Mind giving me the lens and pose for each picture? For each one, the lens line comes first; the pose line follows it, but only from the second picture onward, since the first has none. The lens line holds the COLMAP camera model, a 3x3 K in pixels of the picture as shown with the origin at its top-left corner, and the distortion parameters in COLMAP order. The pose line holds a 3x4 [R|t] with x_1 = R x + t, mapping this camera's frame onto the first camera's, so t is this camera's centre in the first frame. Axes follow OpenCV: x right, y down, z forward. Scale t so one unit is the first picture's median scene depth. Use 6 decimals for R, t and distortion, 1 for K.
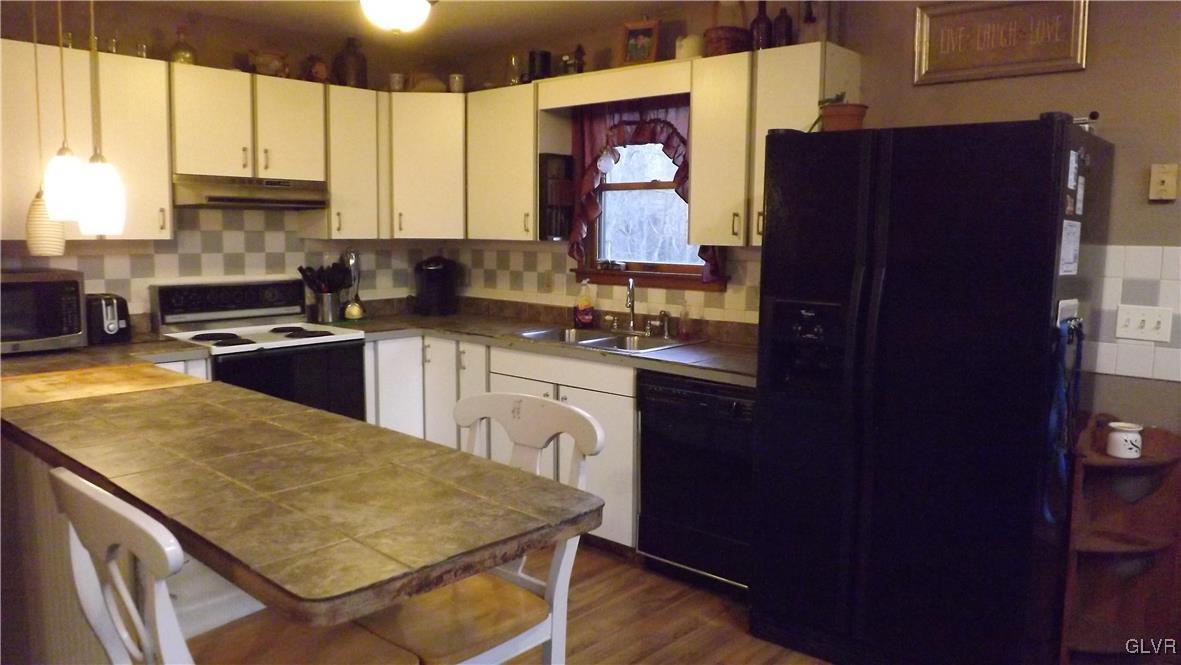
lens RADIAL K [[862.2, 0, 590.5], [0, 862.2, 332.5], [0, 0, 1]] dist [-0.055234, 0.006324]
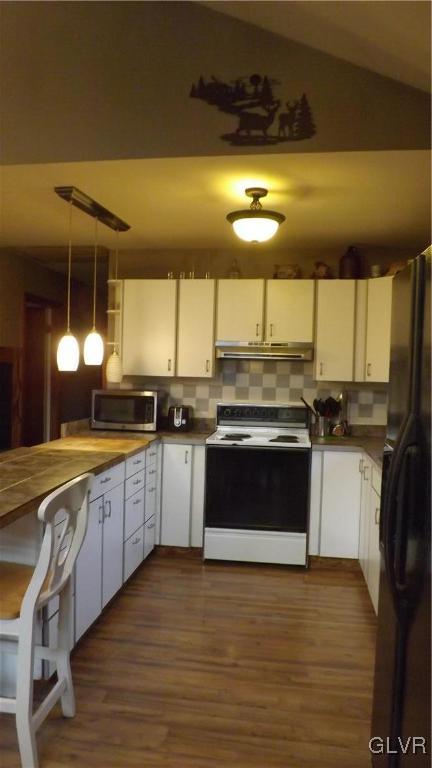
lens RADIAL K [[560.7, 0, 216.0], [0, 560.7, 384.0], [0, 0, 1]] dist [-0.055234, 0.006324]
pose [[0.541328, 0.022490, -0.840510, 0.437396], [-0.118250, 0.991743, -0.049622, -0.033779], [0.832455, 0.126252, 0.539518, 0.330169]]
